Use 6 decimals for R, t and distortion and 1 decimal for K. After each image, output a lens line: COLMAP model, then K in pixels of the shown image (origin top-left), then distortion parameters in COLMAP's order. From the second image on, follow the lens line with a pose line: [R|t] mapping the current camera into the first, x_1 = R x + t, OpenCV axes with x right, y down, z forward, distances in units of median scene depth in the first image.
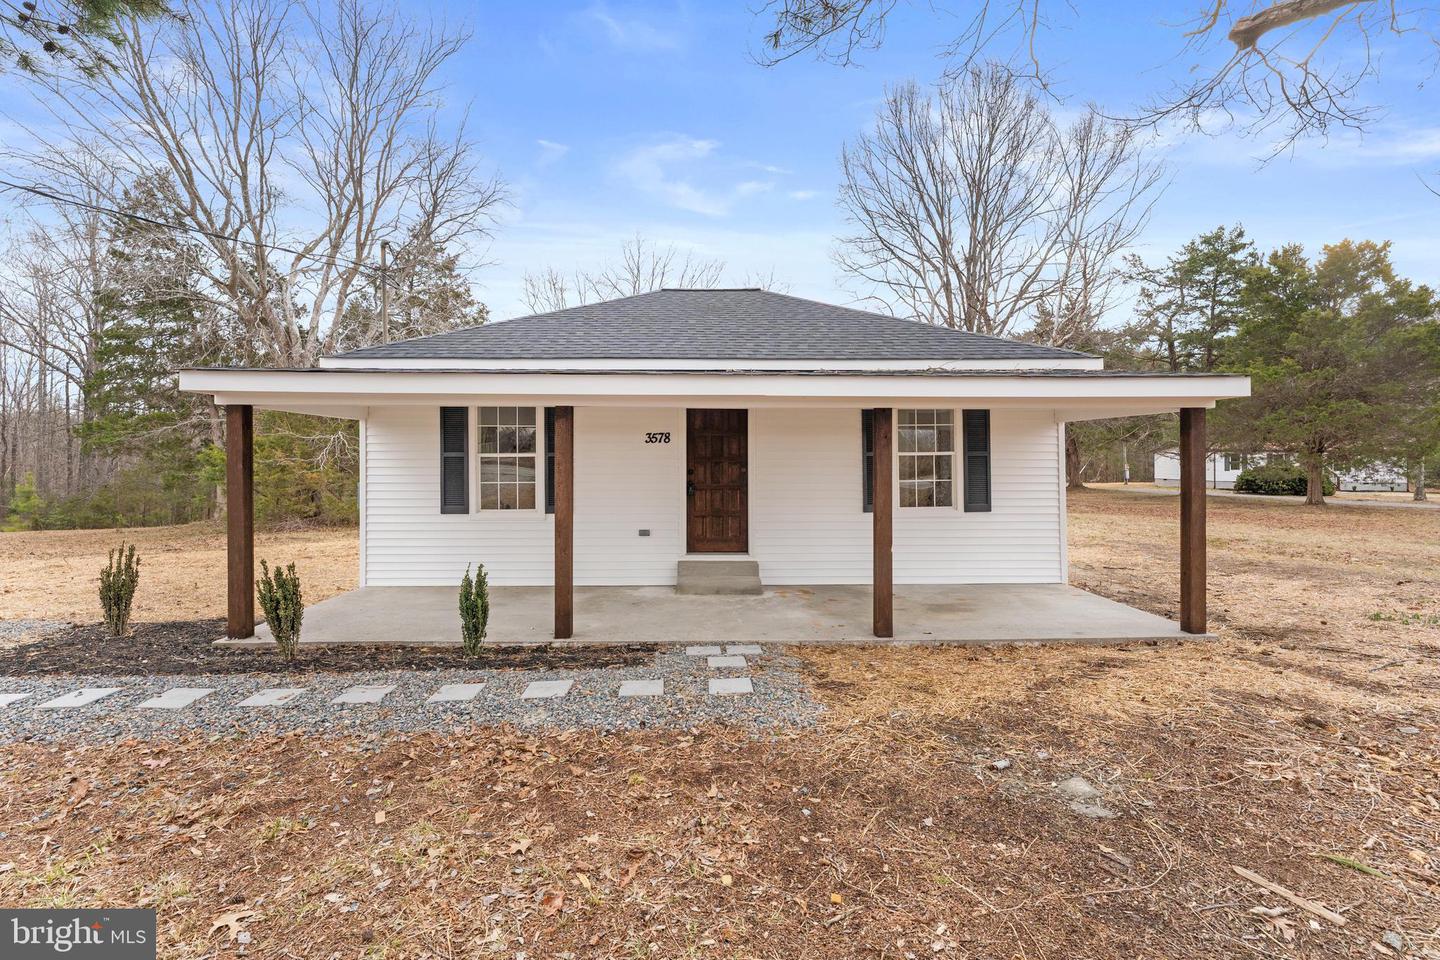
lens RADIAL K [[602.4, 0, 721.4], [0, 602.4, 469.5], [0, 0, 1]] dist [-0.001961, 0.000056]
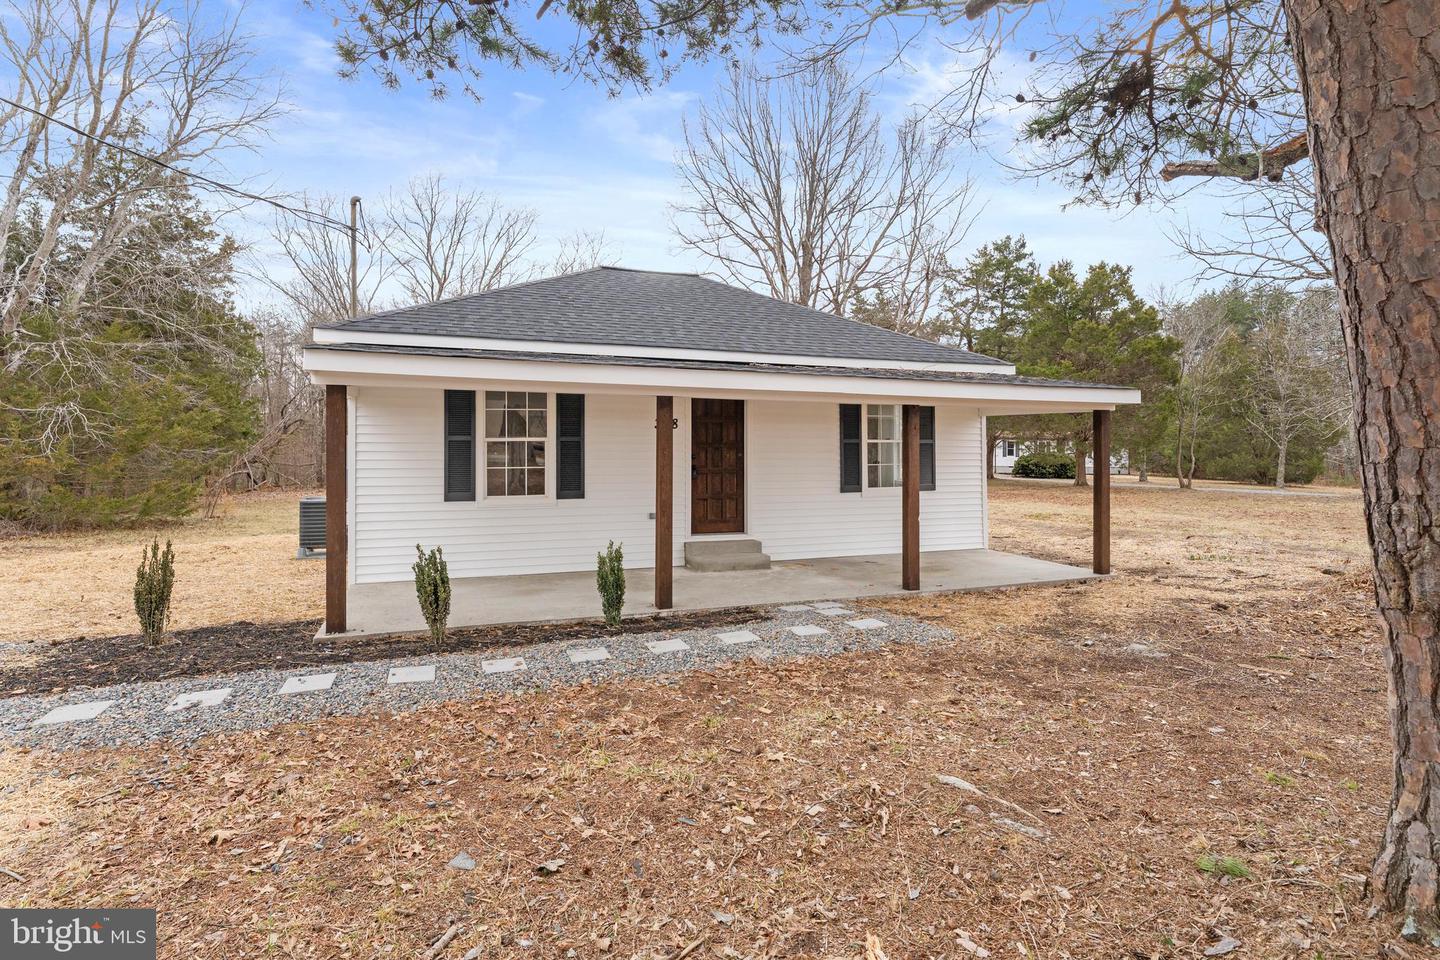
lens RADIAL K [[691.9, 0, 723.1], [0, 691.9, 453.4], [0, 0, 1]] dist [-0.000254, 0.000355]
pose [[0.944665, 0.002128, 0.328029, -0.402510], [-0.001357, 0.999996, -0.002579, 0.001265], [-0.328033, 0.001991, 0.944664, -0.152416]]
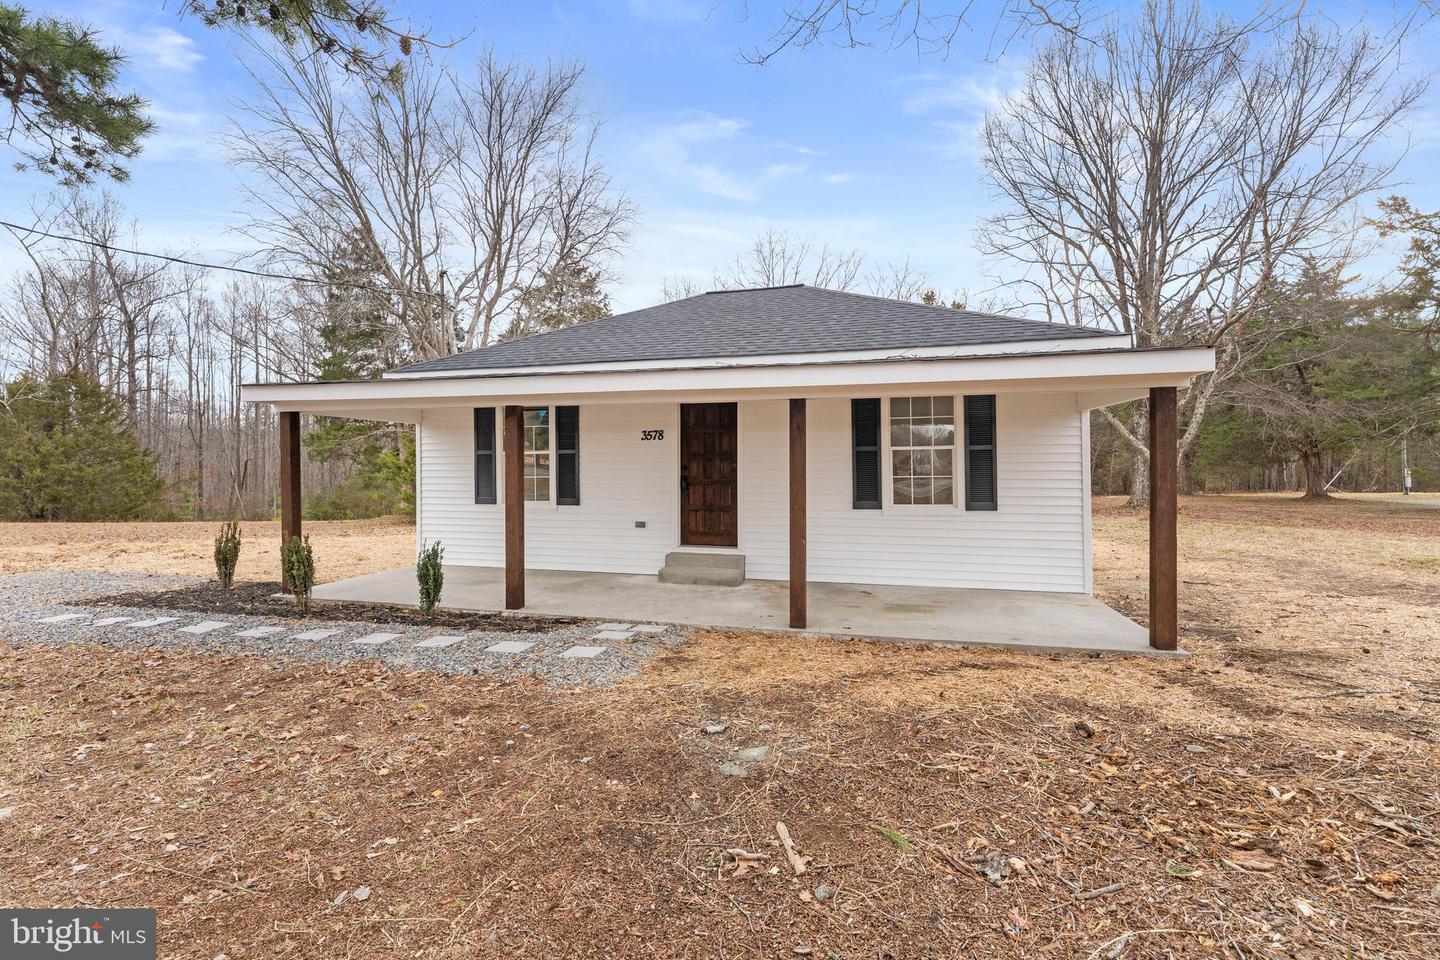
lens RADIAL K [[616.9, 0, 720.0], [0, 616.9, 480.0], [0, 0, 1]] dist [-0.001106, -0.000089]
pose [[0.963240, 0.003708, -0.268617, 0.300171], [-0.001855, 0.999973, 0.007150, 0.017920], [0.268636, -0.006389, 0.963221, -0.014085]]
